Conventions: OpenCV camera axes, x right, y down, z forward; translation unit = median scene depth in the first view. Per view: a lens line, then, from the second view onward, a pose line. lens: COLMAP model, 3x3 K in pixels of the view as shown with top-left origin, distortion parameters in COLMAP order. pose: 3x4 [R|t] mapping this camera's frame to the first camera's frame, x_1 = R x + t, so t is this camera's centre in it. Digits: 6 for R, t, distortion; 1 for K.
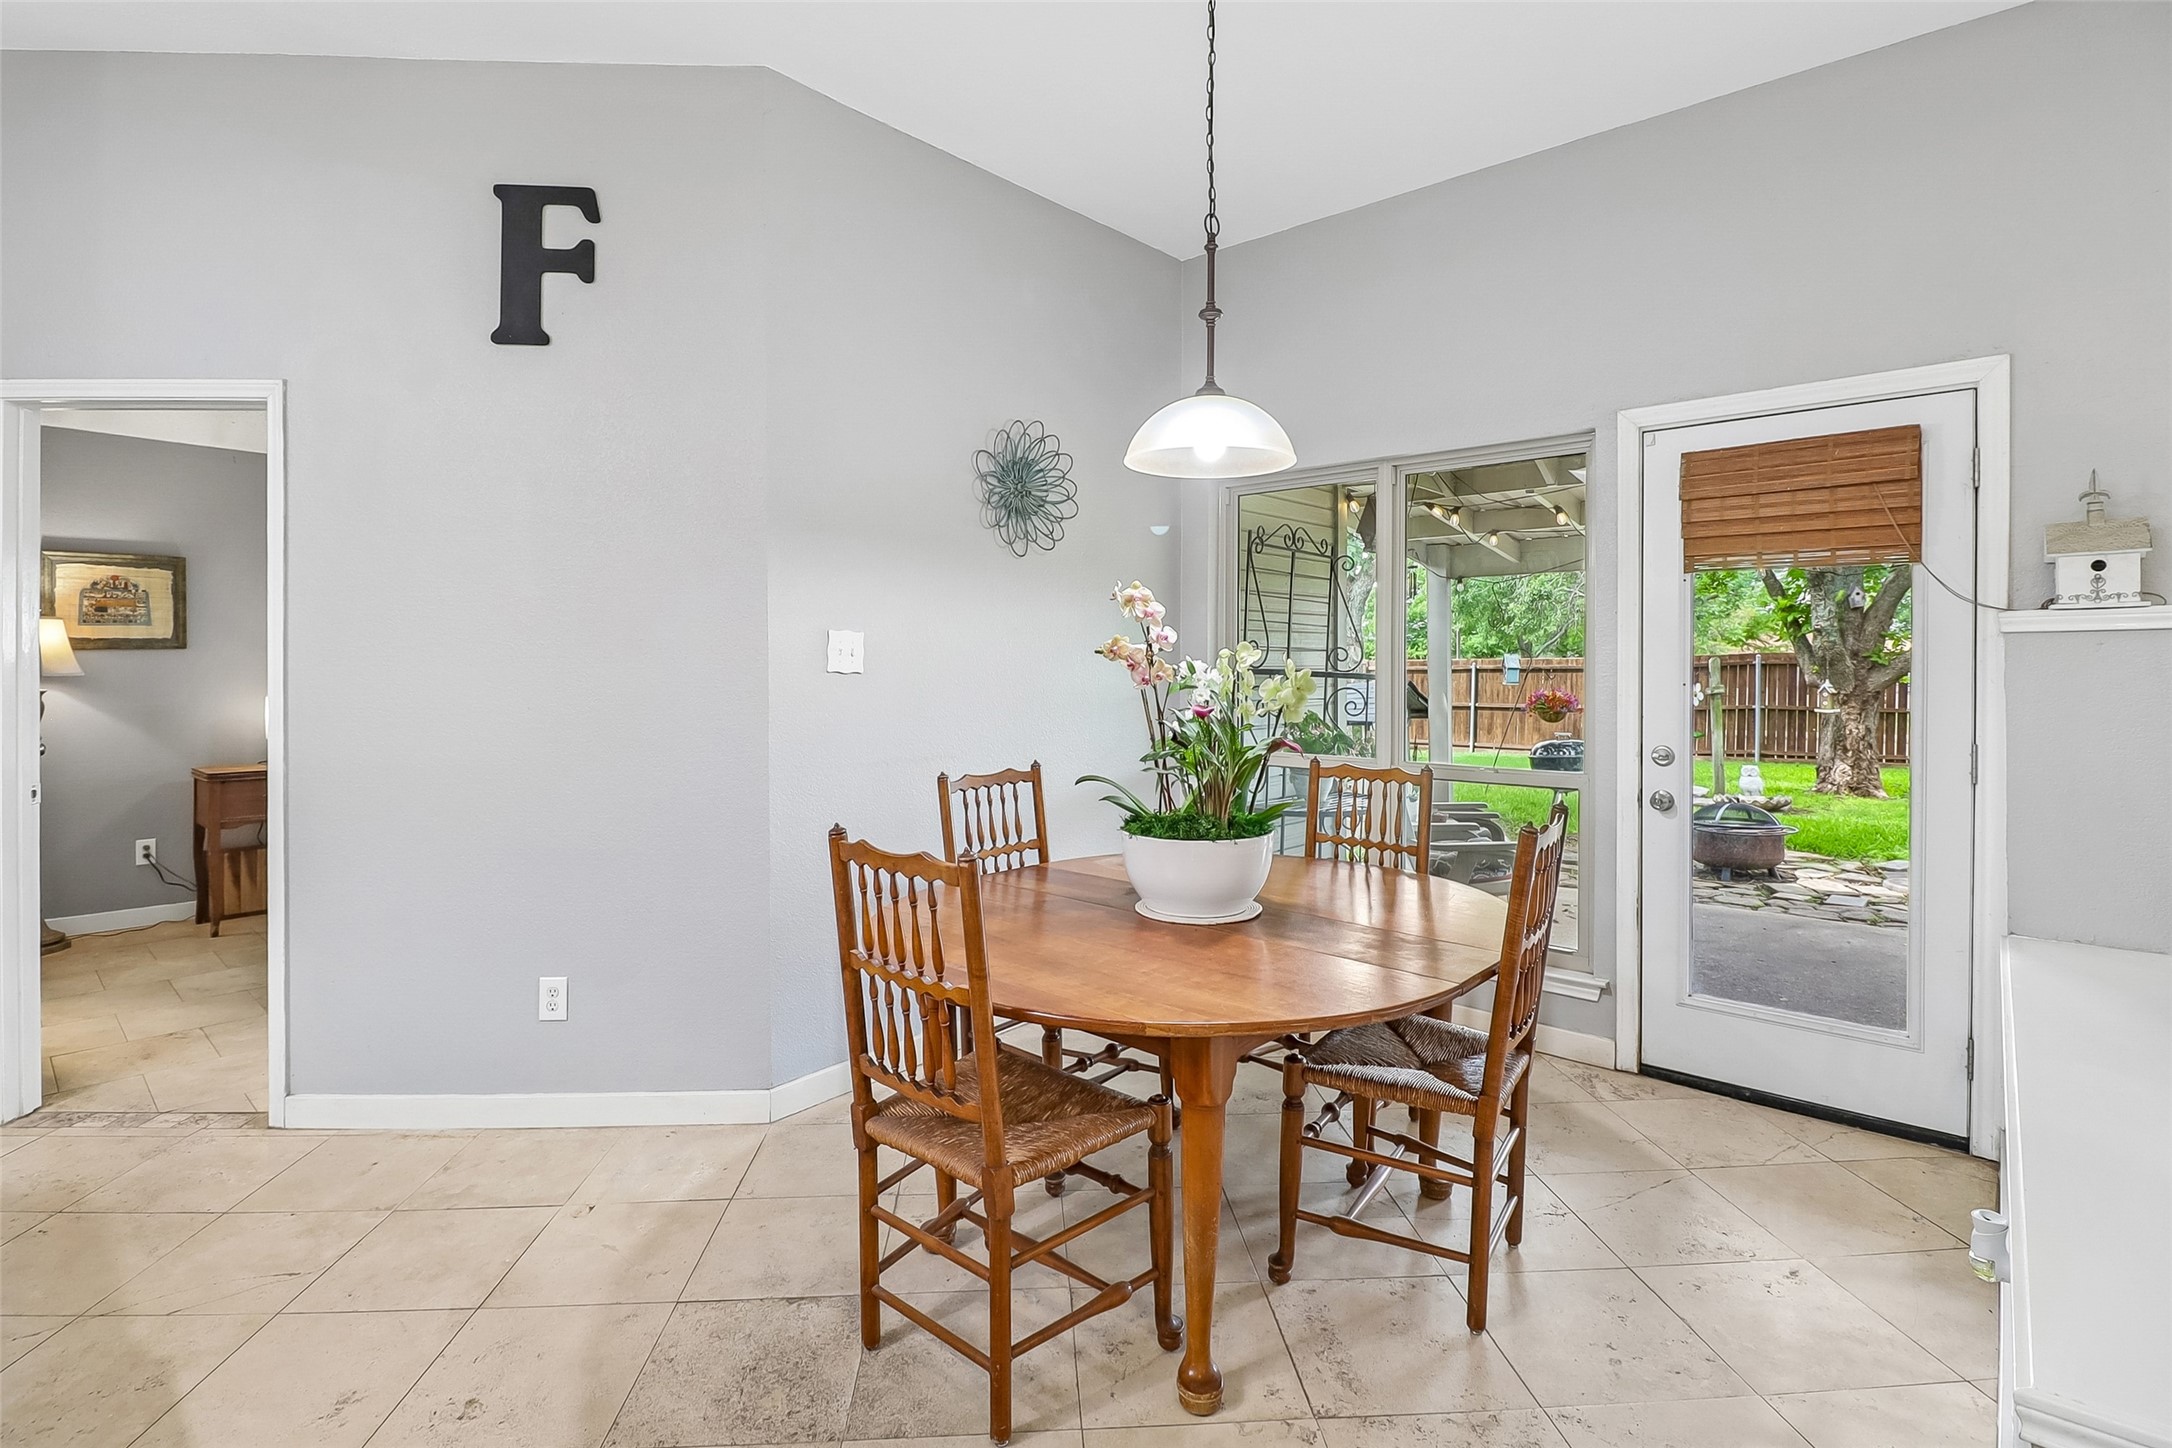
lens RADIAL K [[1009.9, 0, 1074.9], [0, 1009.9, 668.3], [0, 0, 1]] dist [0.001259, -0.014242]
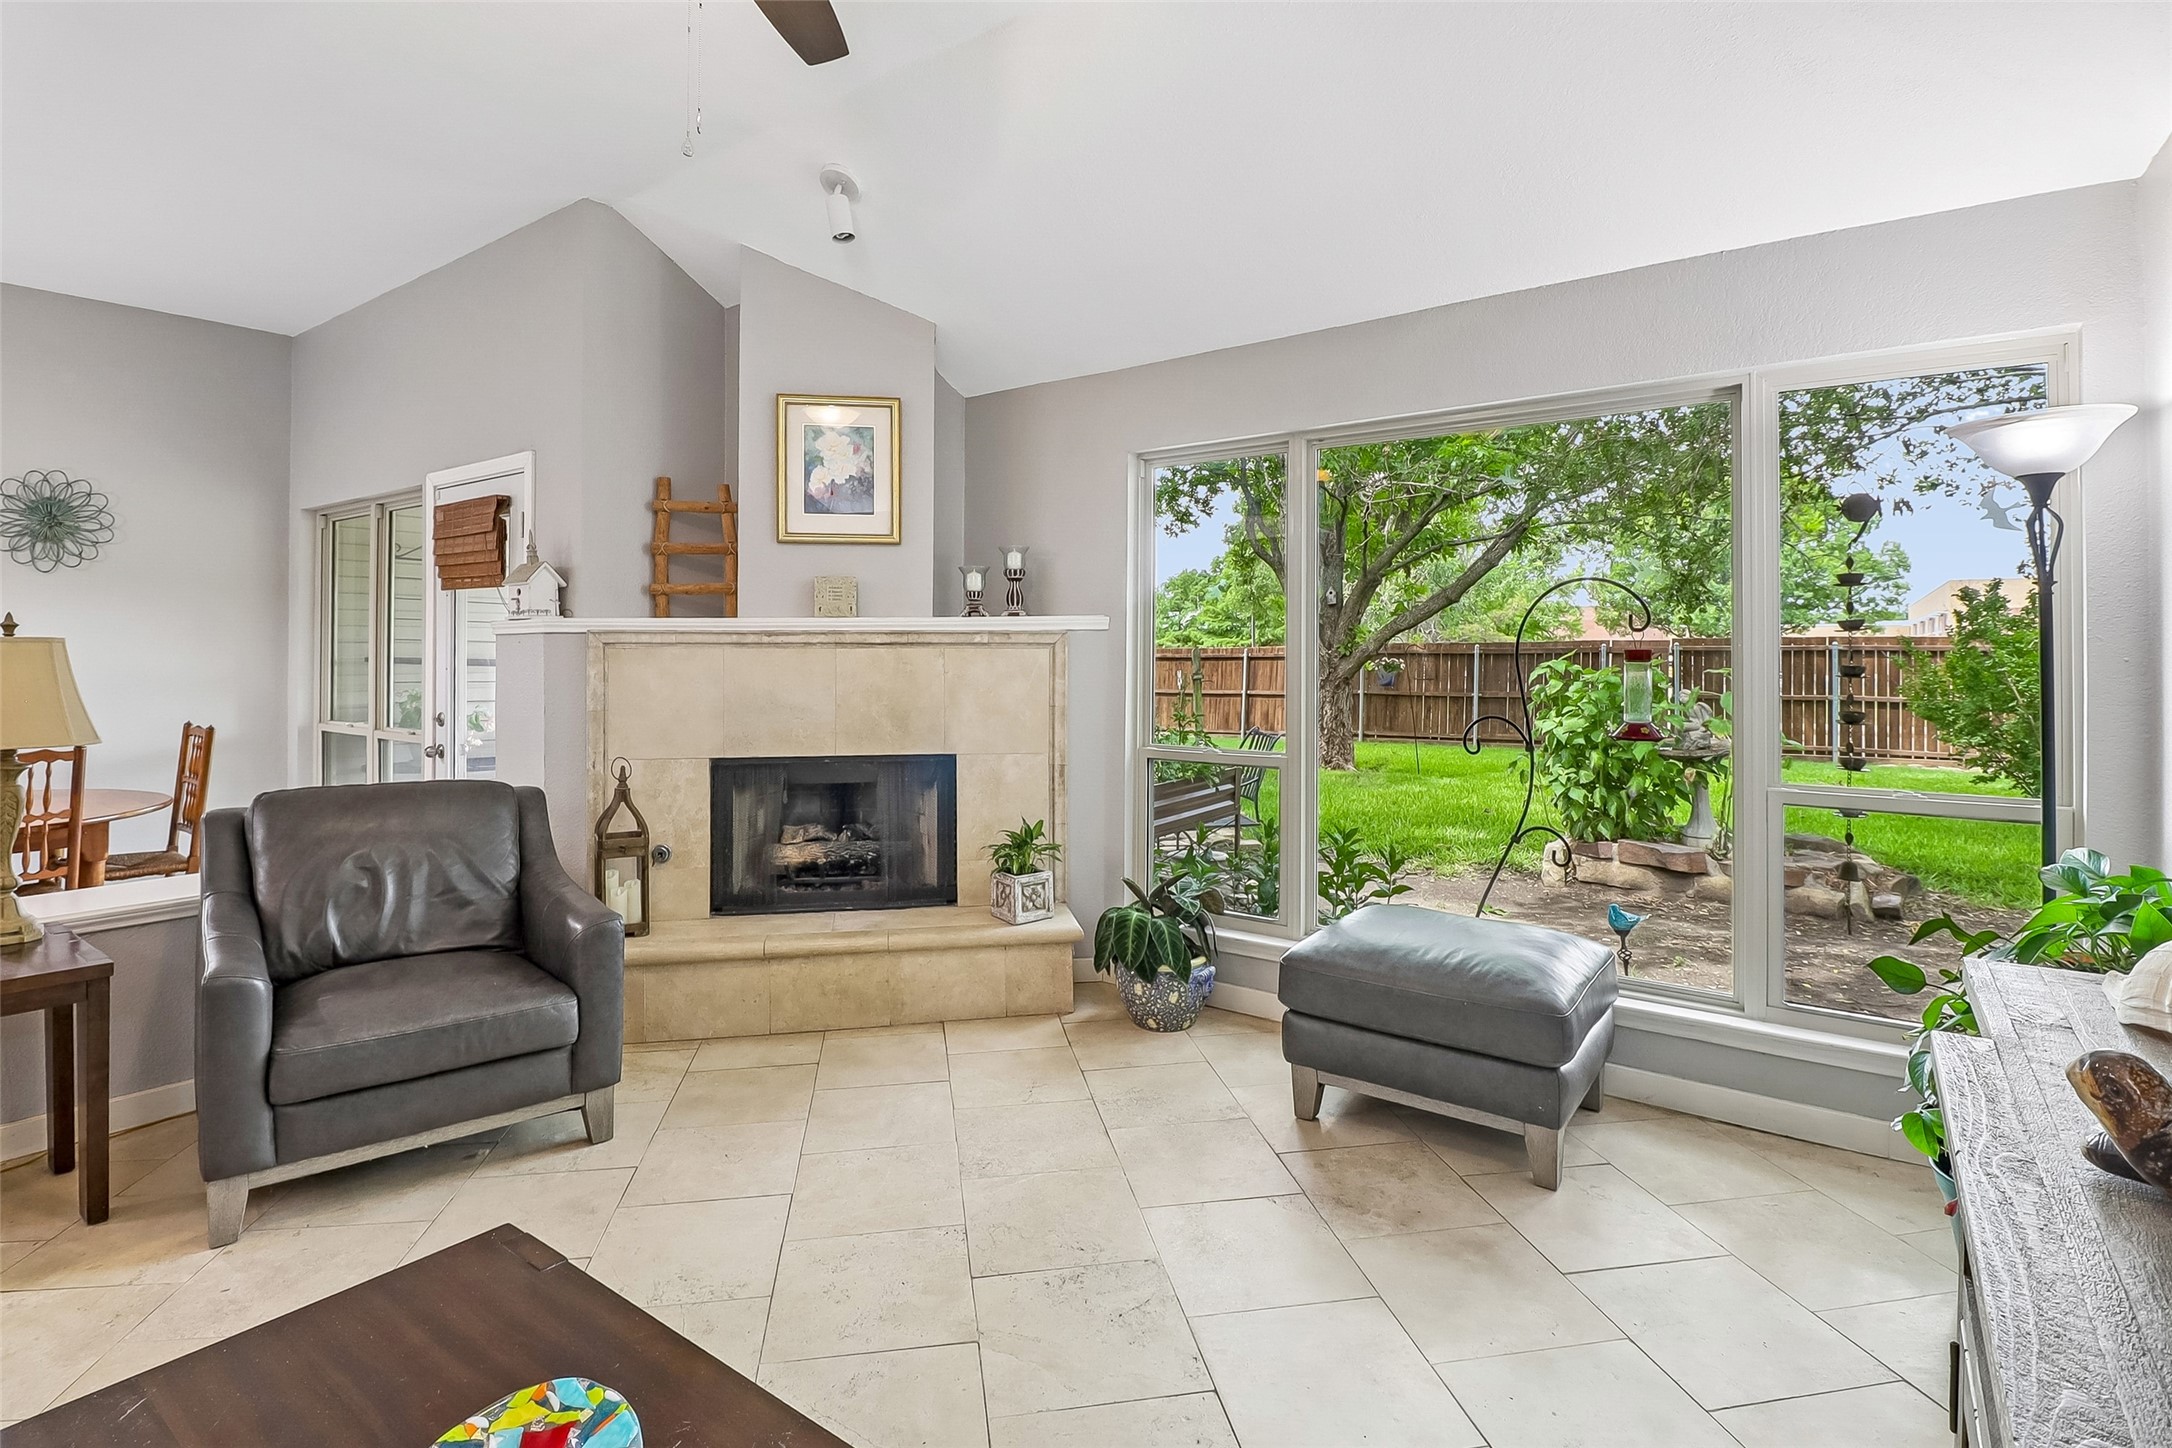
lens RADIAL K [[1040.2, 0, 1052.5], [0, 1040.2, 643.8], [0, 0, 1]] dist [0.001613, -0.013763]
pose [[0.994480, 0.001859, 0.104914, 1.368120], [-0.000609, 0.999929, -0.011940, -0.002851], [-0.104928, 0.011810, 0.994410, -0.582794]]
